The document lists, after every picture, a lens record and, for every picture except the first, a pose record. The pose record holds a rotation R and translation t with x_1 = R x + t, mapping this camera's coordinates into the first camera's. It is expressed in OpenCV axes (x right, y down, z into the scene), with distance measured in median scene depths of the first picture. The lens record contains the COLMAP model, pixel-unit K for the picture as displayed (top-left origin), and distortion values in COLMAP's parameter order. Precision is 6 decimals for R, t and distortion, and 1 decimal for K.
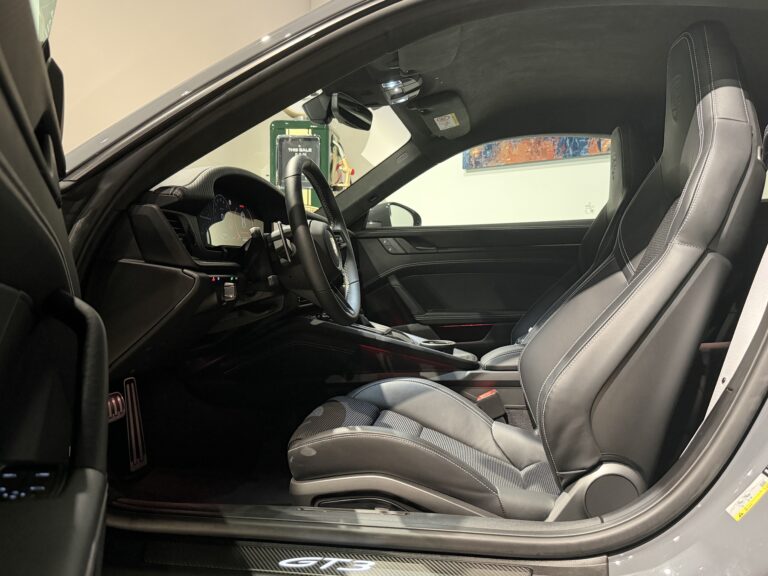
lens RADIAL K [[621.0, 0, 384.0], [0, 621.0, 288.0], [0, 0, 1]] dist [-0.057273, -0.000709]
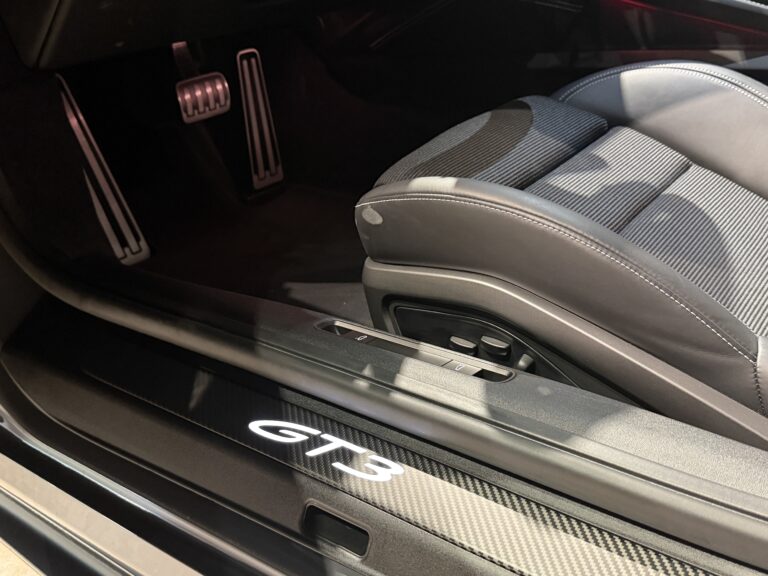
lens RADIAL K [[773.1, 0, 384.0], [0, 773.1, 288.0], [0, 0, 1]] dist [-0.001017, -0.005605]
pose [[0.884253, 0.157255, -0.439736, 0.130497], [0.052791, 0.901908, 0.428690, 0.031669], [0.464015, -0.402285, 0.789213, 0.338162]]
